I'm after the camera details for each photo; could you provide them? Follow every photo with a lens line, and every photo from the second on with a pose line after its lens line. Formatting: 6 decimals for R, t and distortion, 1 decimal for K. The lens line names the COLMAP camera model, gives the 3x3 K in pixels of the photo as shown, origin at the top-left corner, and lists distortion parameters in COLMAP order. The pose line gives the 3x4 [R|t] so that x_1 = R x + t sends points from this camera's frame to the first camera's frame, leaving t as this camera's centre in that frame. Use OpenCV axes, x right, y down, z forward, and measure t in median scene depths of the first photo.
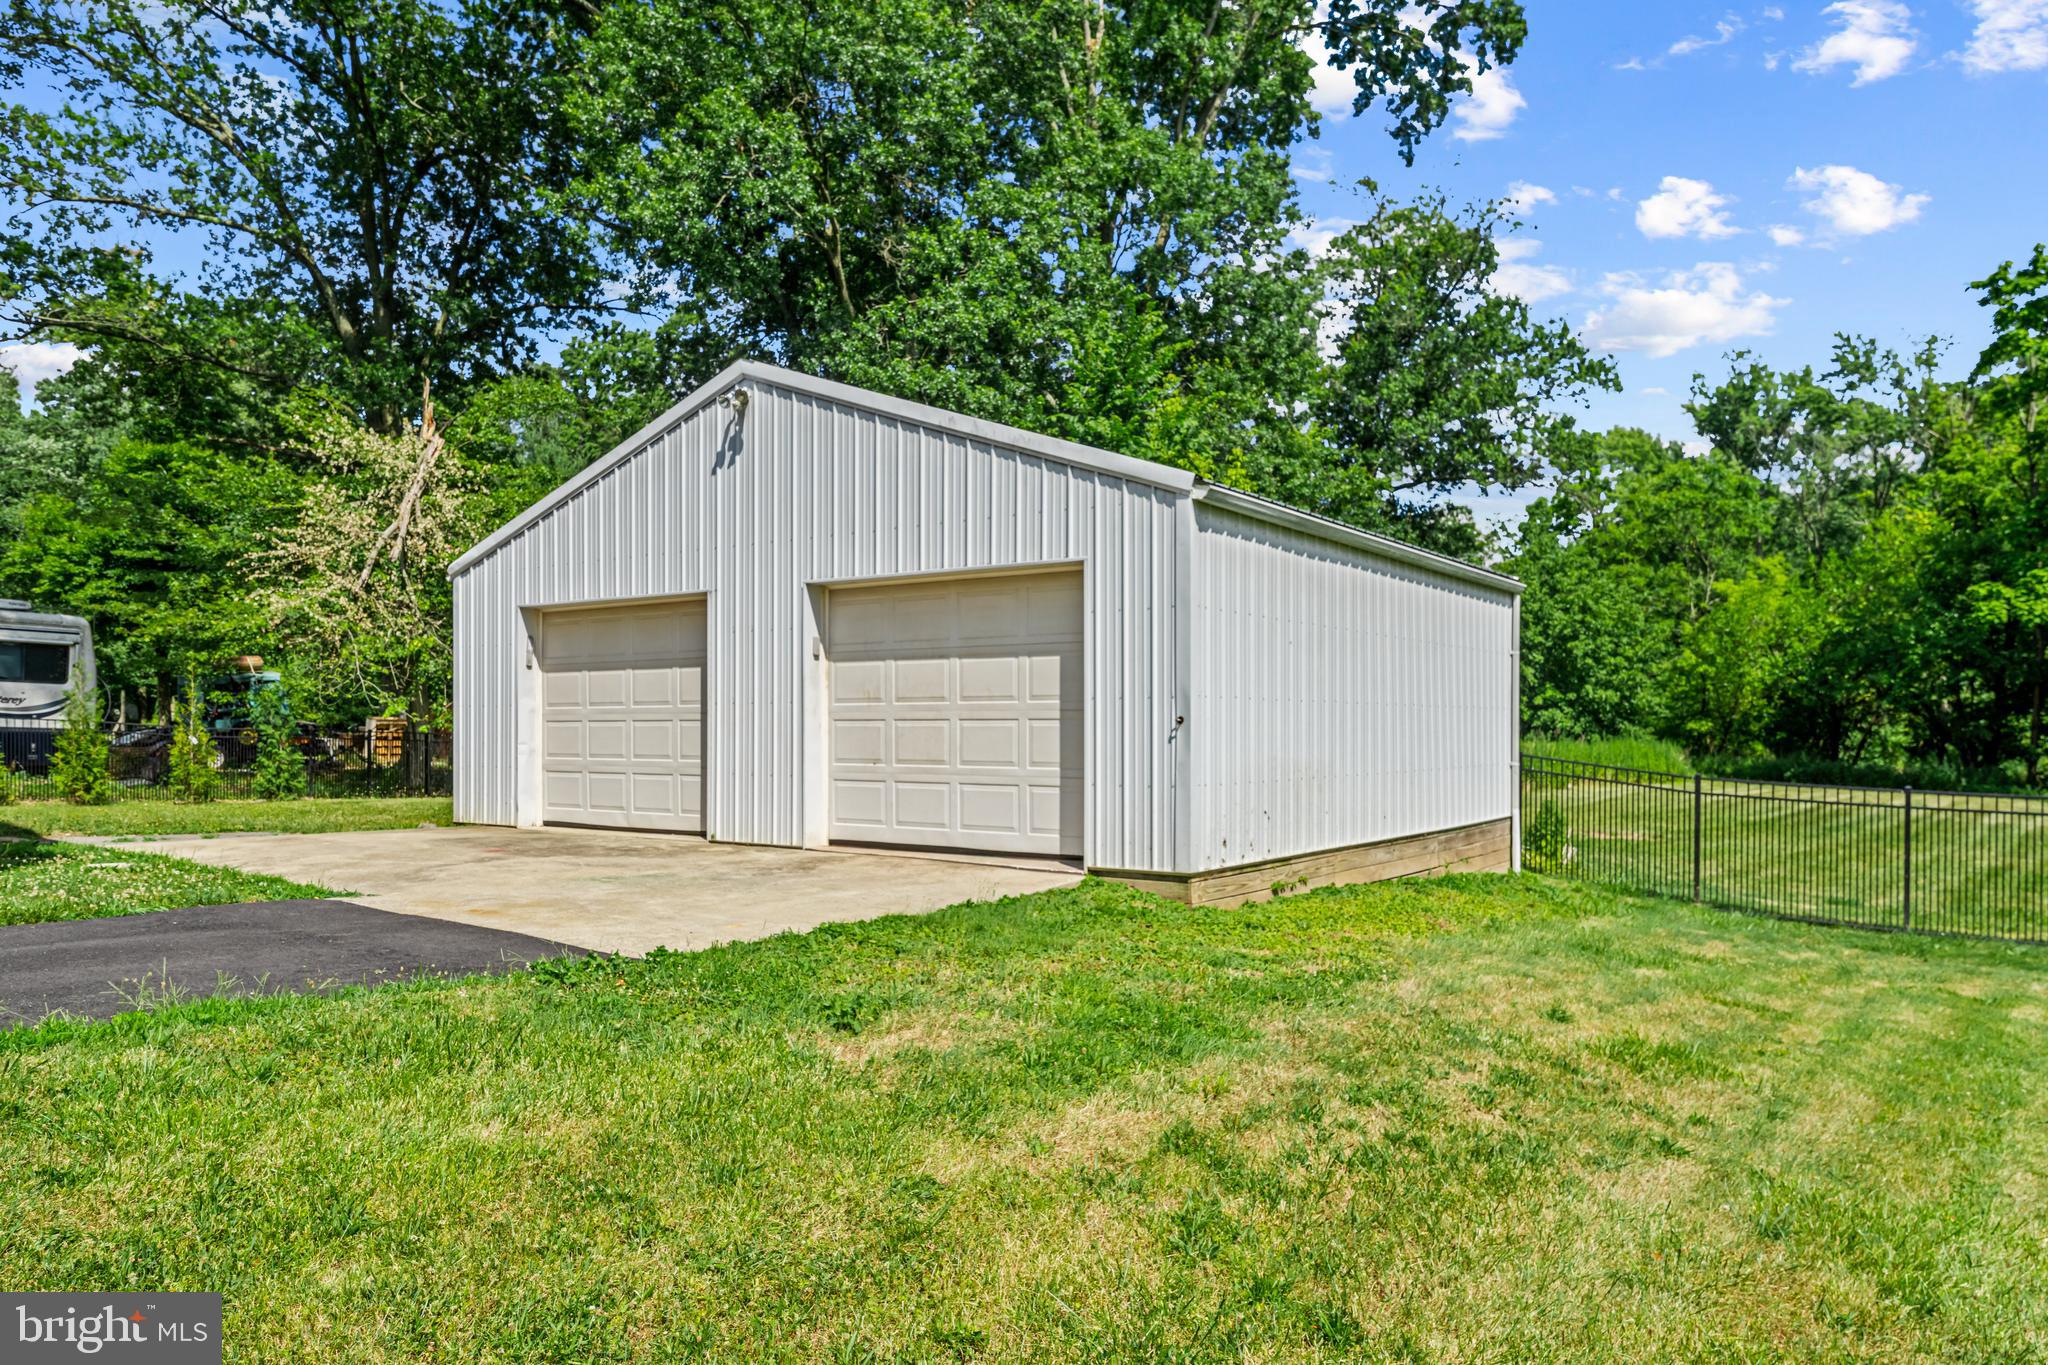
lens RADIAL K [[1413.0, 0, 1024.0], [0, 1413.0, 633.3], [0, 0, 1]] dist [0.001612, 0.000705]
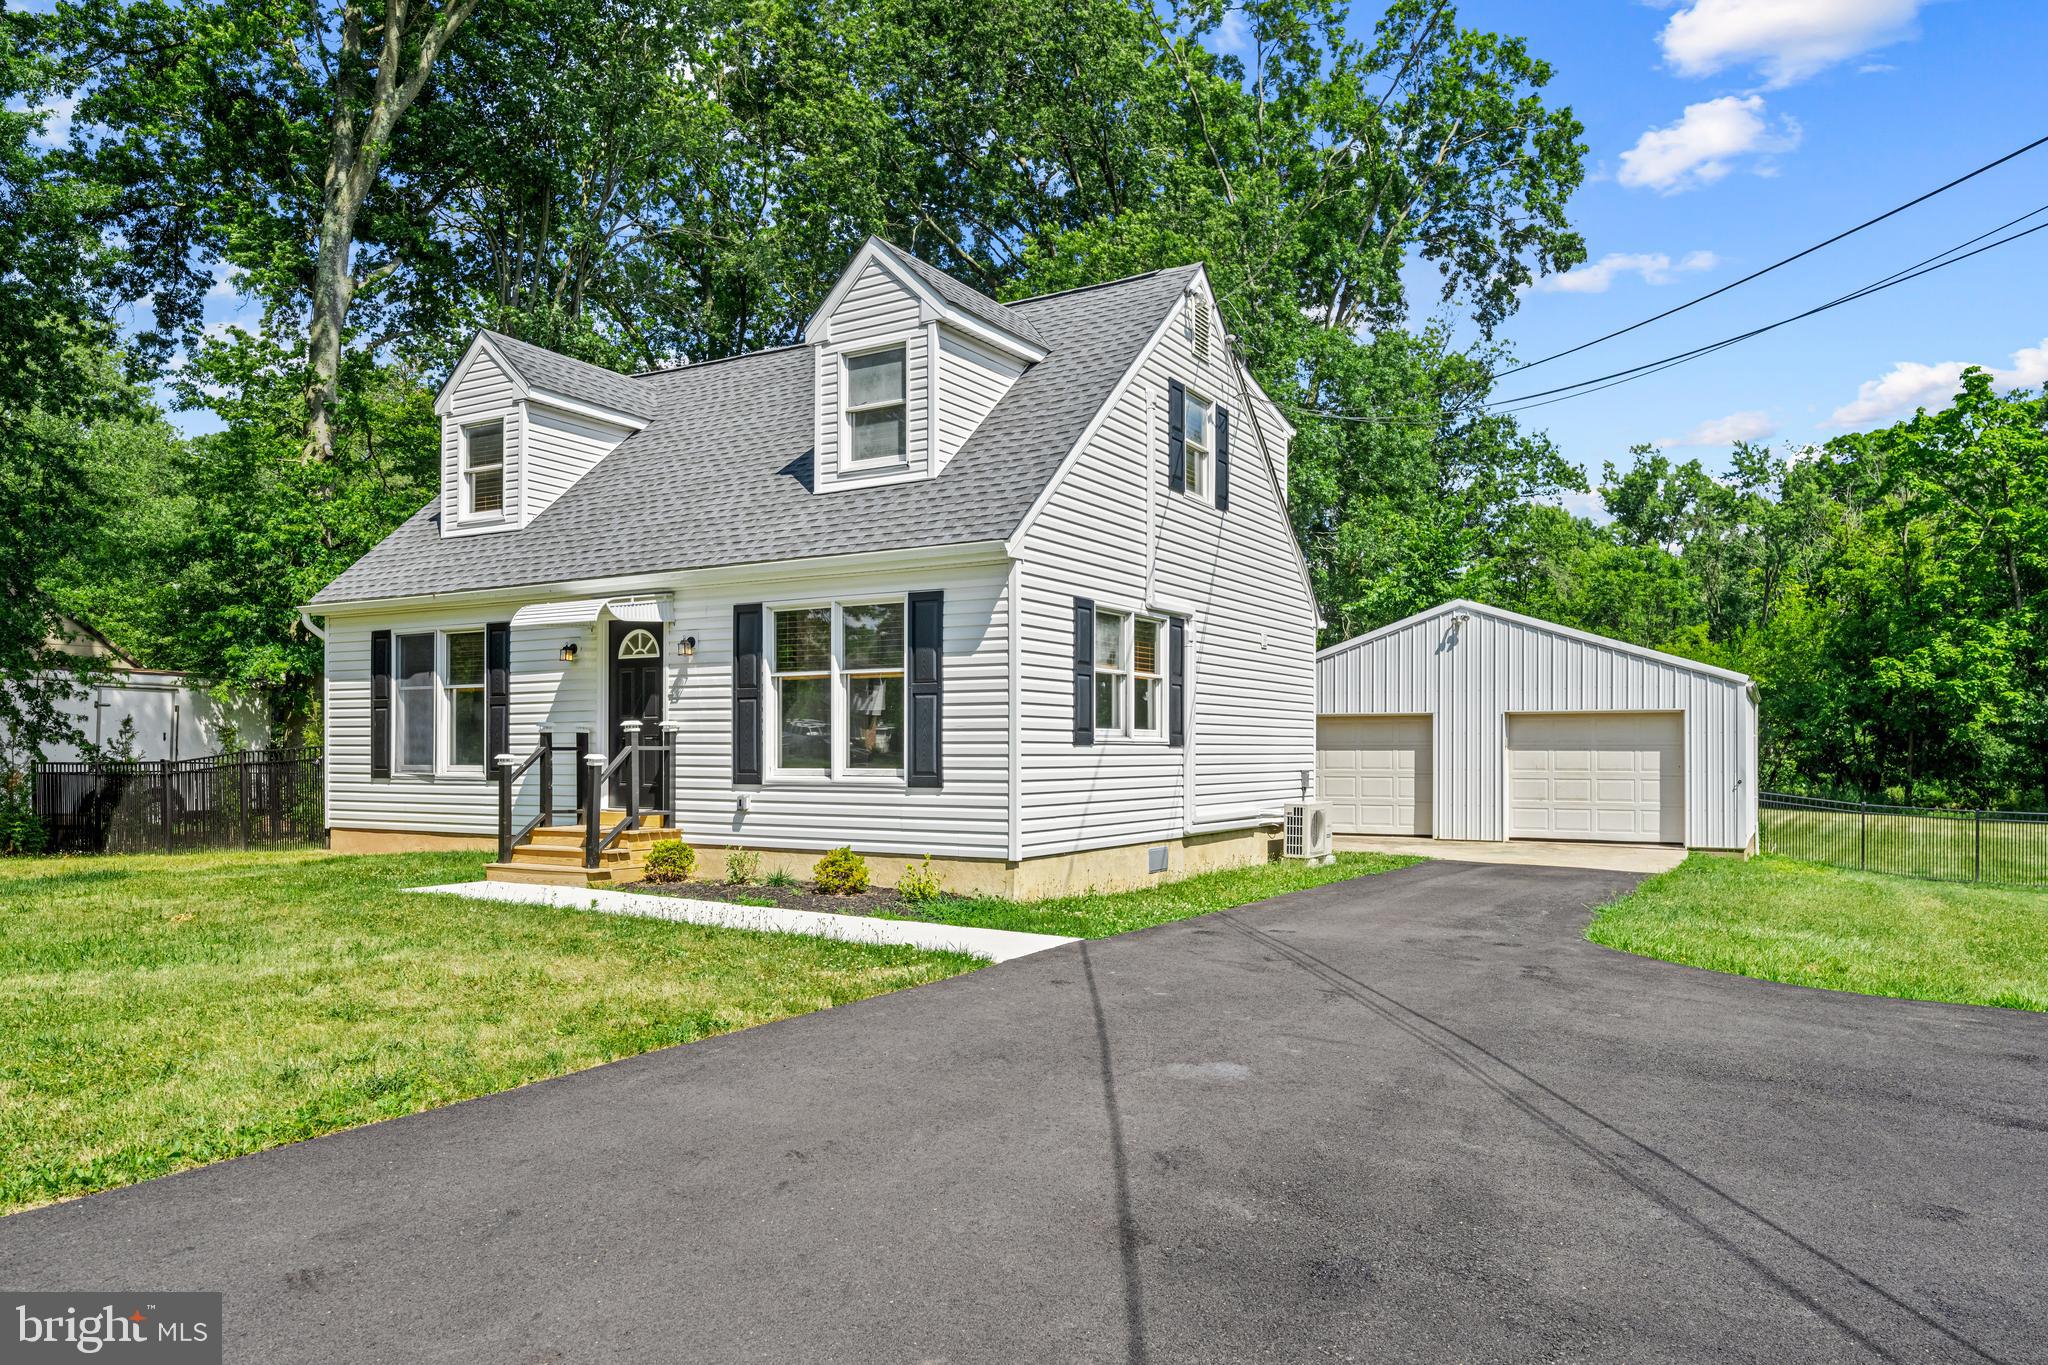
lens RADIAL K [[1372.3, 0, 1024.0], [0, 1372.3, 682.5], [0, 0, 1]] dist [-0.001292, 0.000689]
pose [[0.995252, 0.004611, 0.097221, -0.282014], [-0.006311, 0.999832, 0.017190, -0.029320], [-0.097126, -0.017722, 0.995114, -0.246429]]
